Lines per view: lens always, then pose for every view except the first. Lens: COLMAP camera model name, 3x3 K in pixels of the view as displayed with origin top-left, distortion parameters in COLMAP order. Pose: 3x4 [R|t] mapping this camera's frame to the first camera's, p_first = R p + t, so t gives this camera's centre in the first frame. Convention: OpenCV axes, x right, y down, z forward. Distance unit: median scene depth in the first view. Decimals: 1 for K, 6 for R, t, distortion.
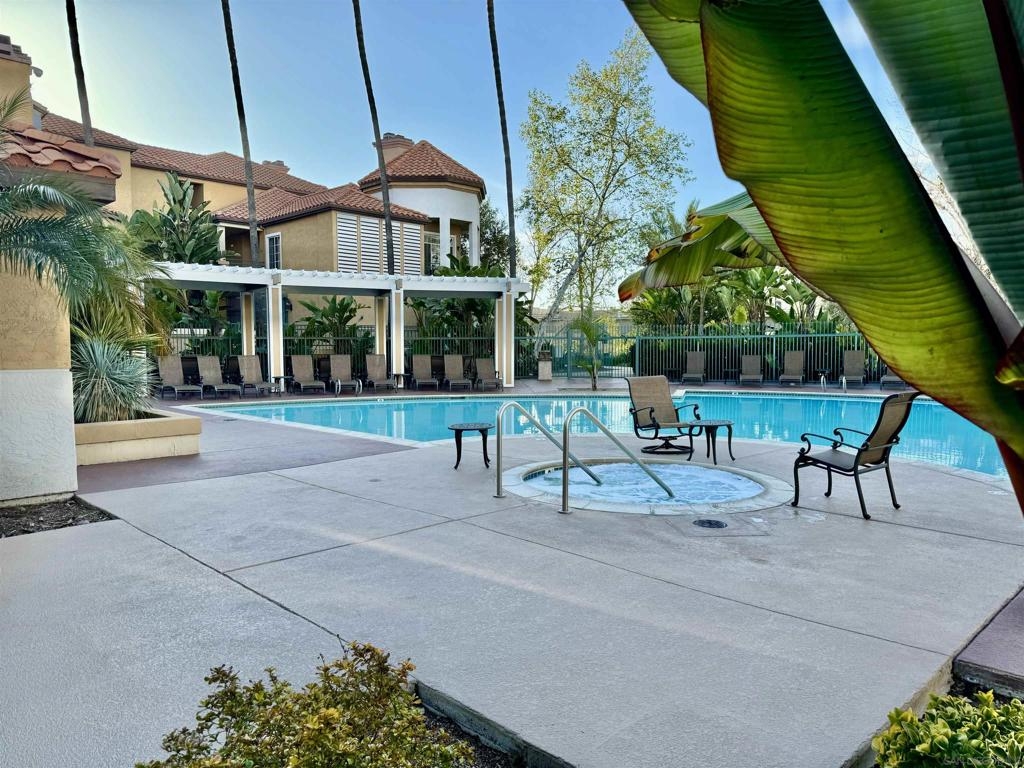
lens RADIAL K [[705.8, 0, 512.0], [0, 705.8, 384.0], [0, 0, 1]] dist [0.044890, -0.061849]
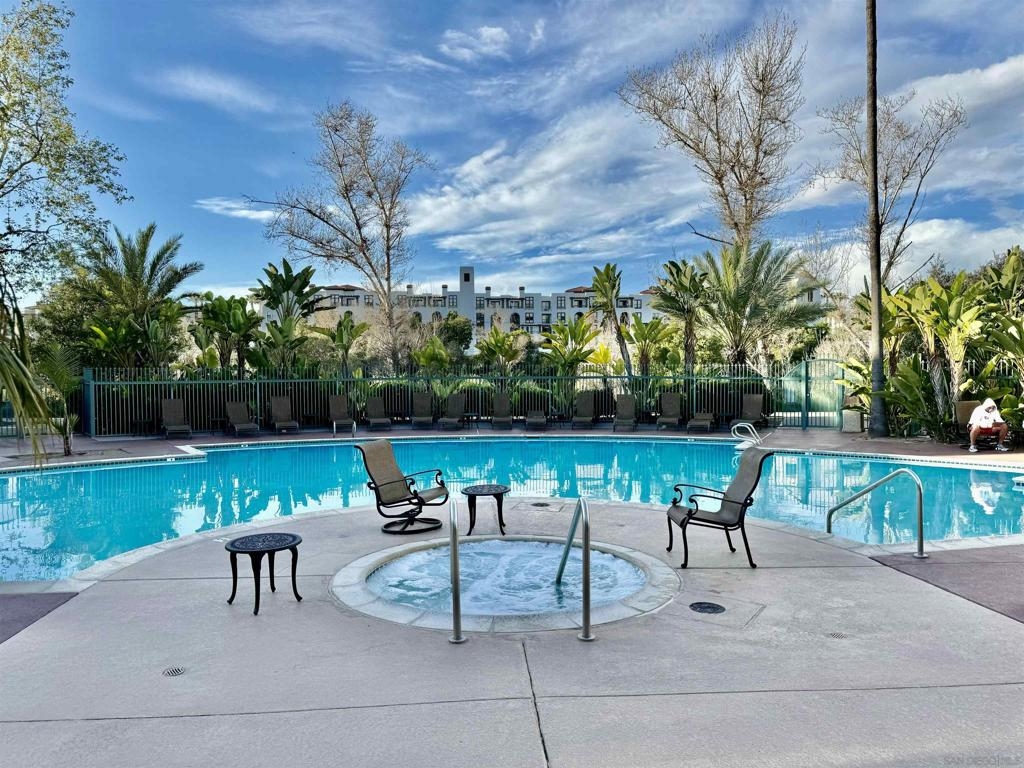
lens RADIAL K [[705.8, 0, 512.0], [0, 705.8, 384.0], [0, 0, 1]] dist [0.044890, -0.061849]
pose [[0.652620, -0.007305, 0.757650, -0.574888], [0.048227, 0.998326, -0.031916, -0.076514], [-0.756149, 0.057368, 0.651880, 0.550444]]
